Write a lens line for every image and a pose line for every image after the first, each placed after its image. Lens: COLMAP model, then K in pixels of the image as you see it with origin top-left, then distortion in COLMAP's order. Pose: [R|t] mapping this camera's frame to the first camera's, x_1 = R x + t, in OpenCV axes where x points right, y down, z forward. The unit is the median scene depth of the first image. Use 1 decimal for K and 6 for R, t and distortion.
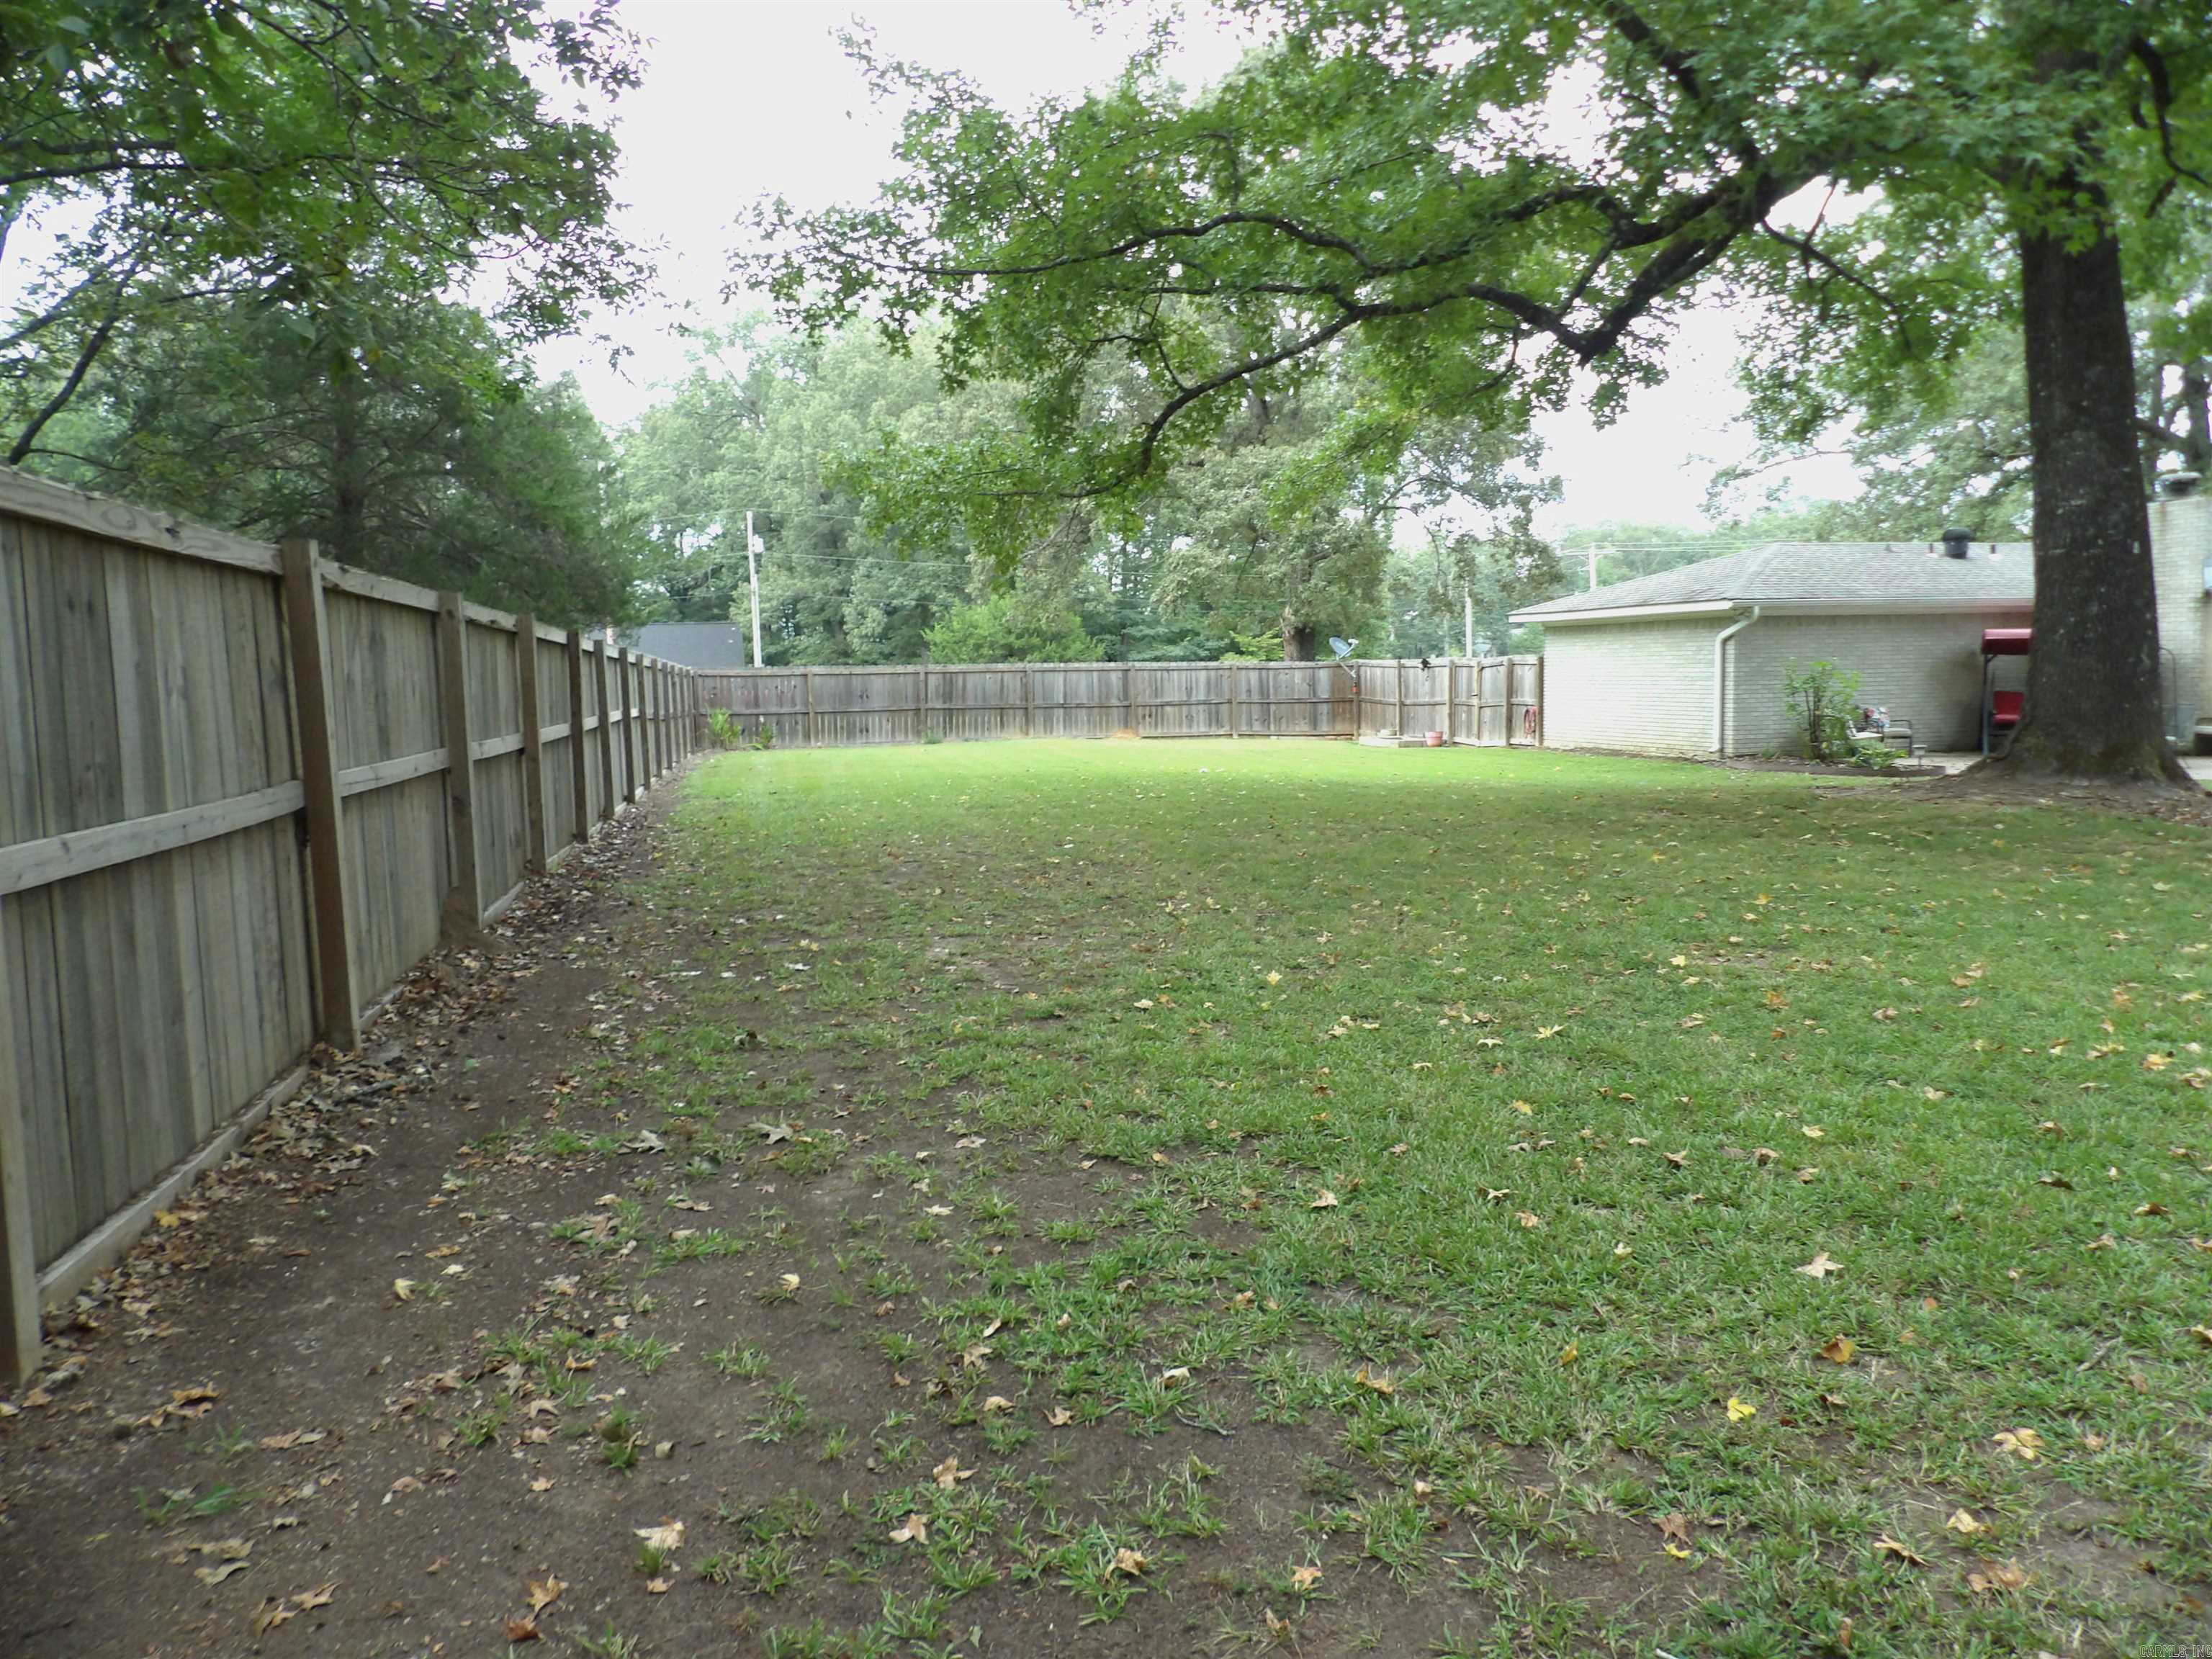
lens RADIAL K [[1590.2, 0, 1109.4], [0, 1590.2, 833.2], [0, 0, 1]] dist [-0.031785, 0.042551]
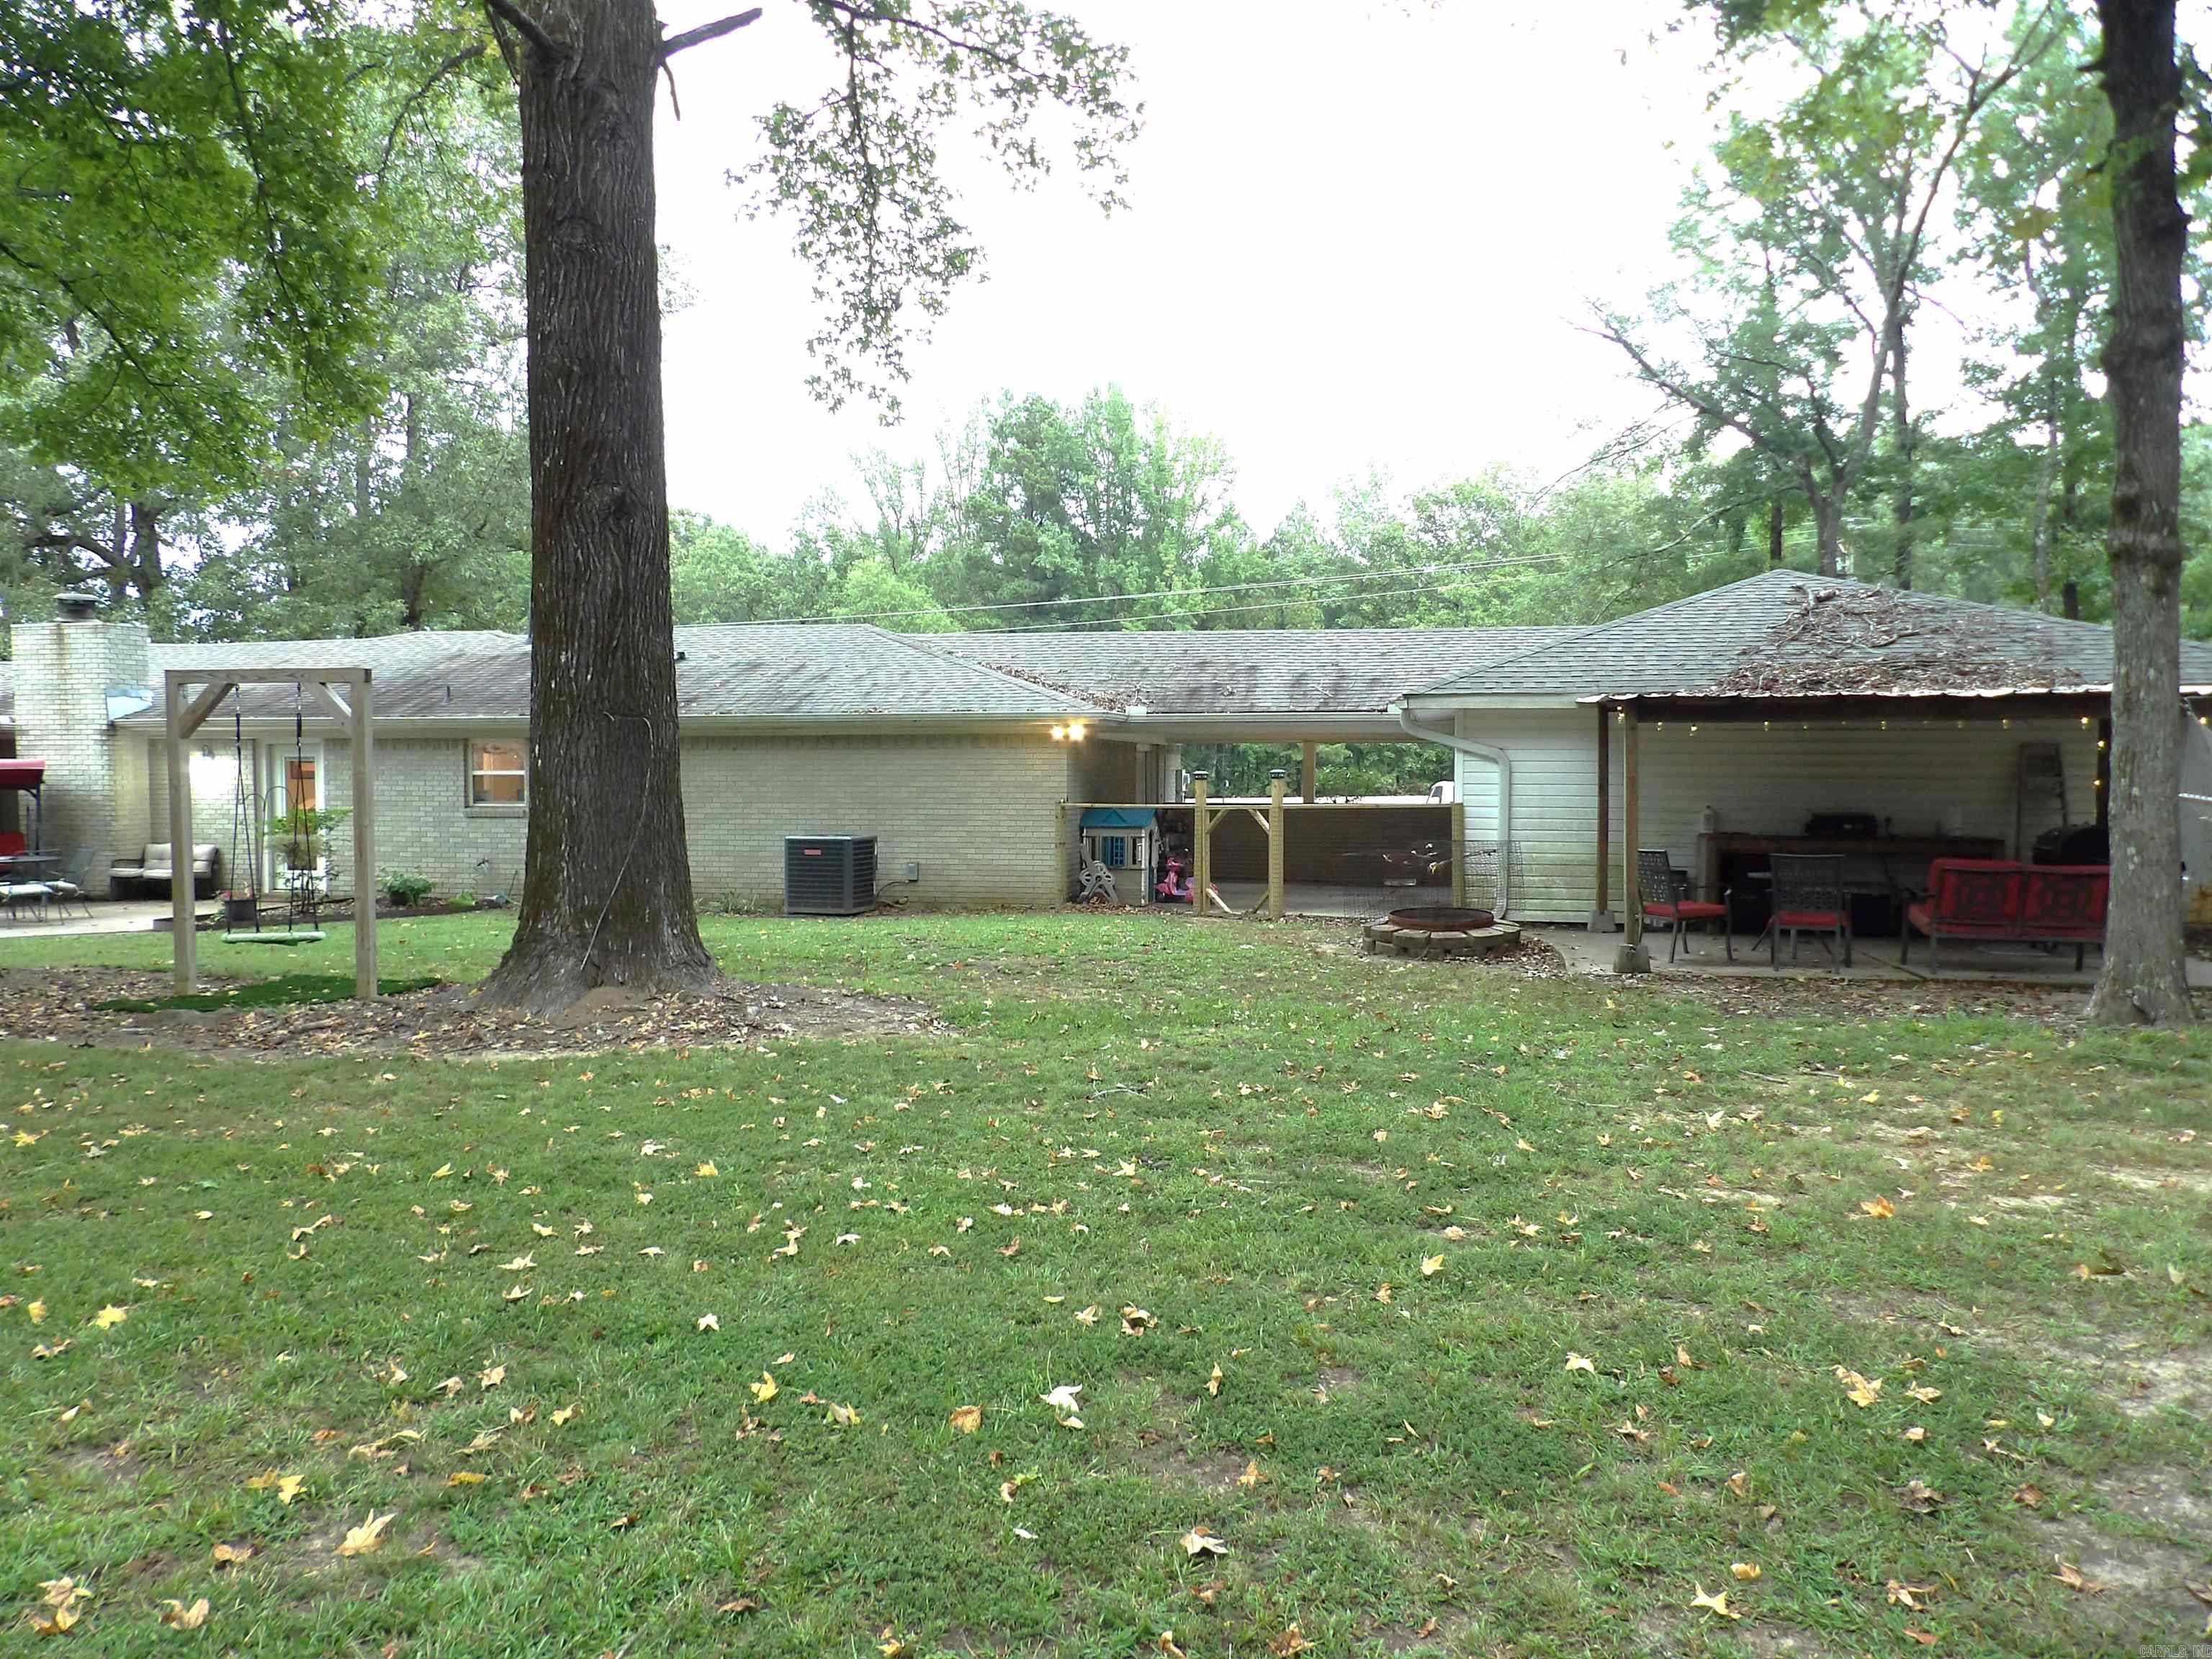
lens RADIAL K [[1590.2, 0, 1109.4], [0, 1590.2, 833.2], [0, 0, 1]] dist [-0.031785, 0.042551]
pose [[0.451249, -0.016207, 0.892251, 0.096360], [0.086867, 0.995885, -0.025843, -0.010628], [-0.888160, 0.089169, 0.450800, 0.051783]]
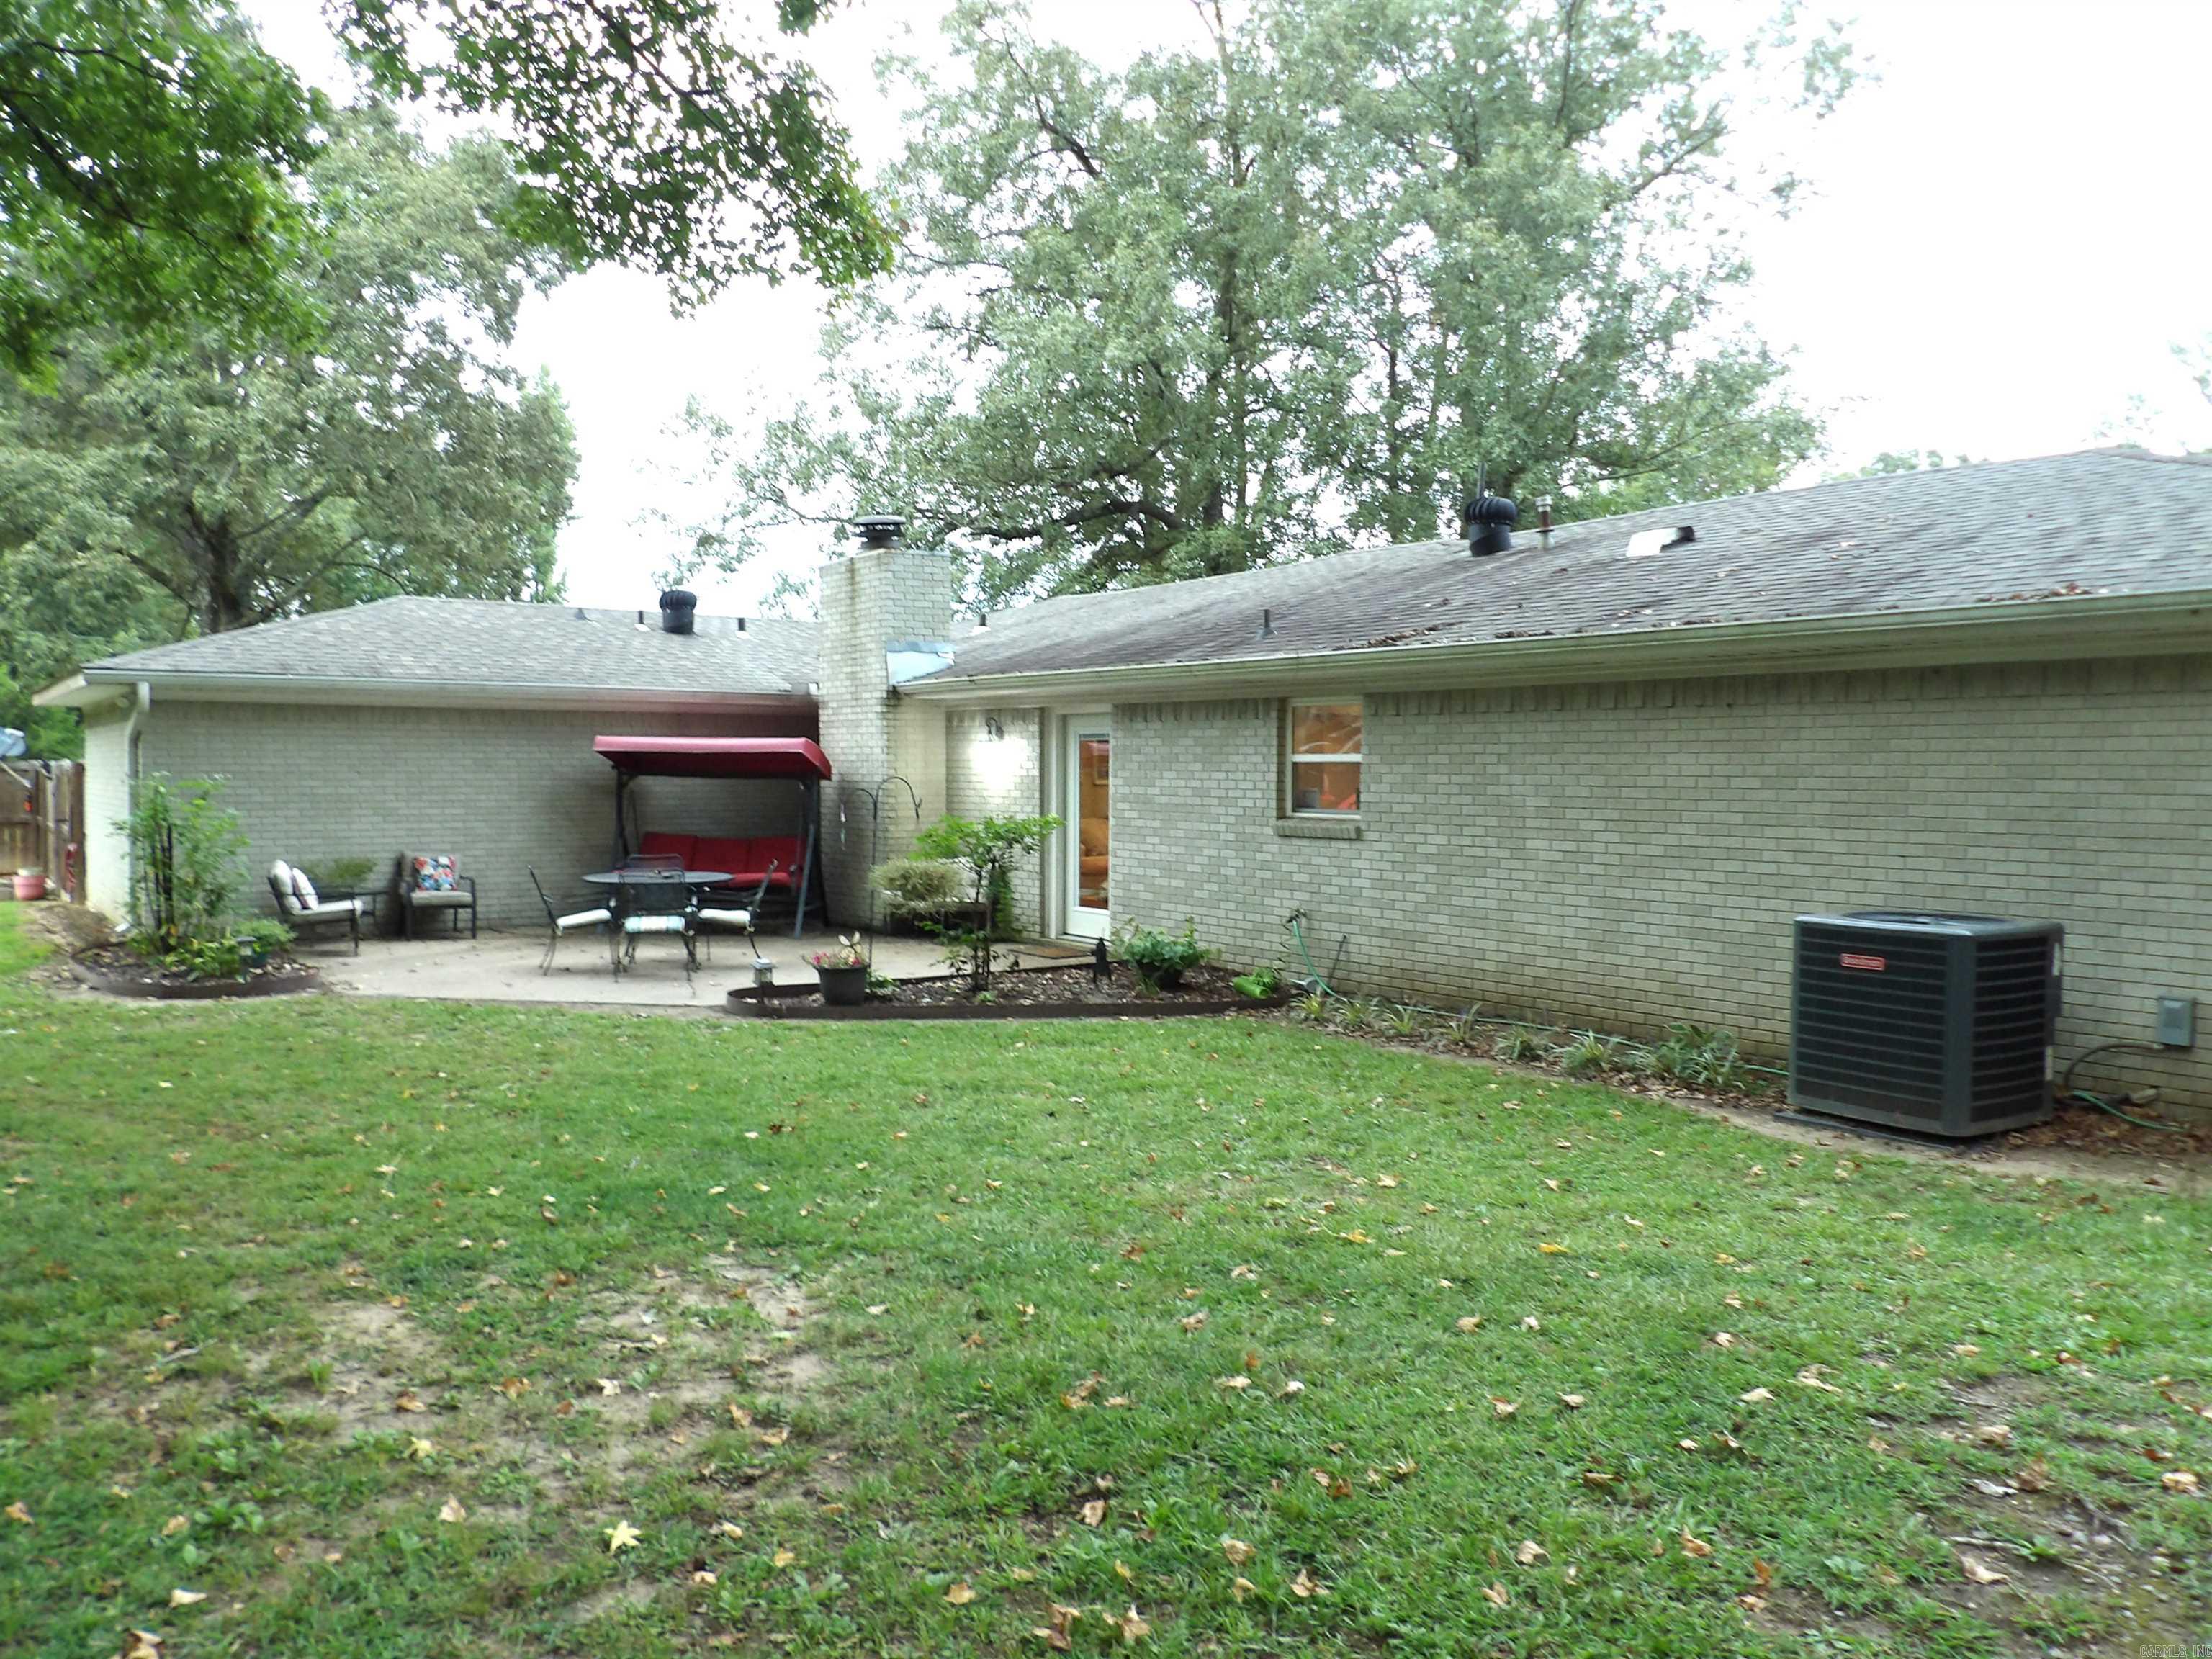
lens RADIAL K [[1678.5, 0, 1106.0], [0, 1678.5, 829.5], [0, 0, 1]] dist [-0.003500, -0.000253]
pose [[0.929158, 0.011261, 0.369511, 0.378993], [0.015227, 0.997522, -0.068688, -0.032062], [-0.369369, 0.069448, 0.926684, 0.230088]]
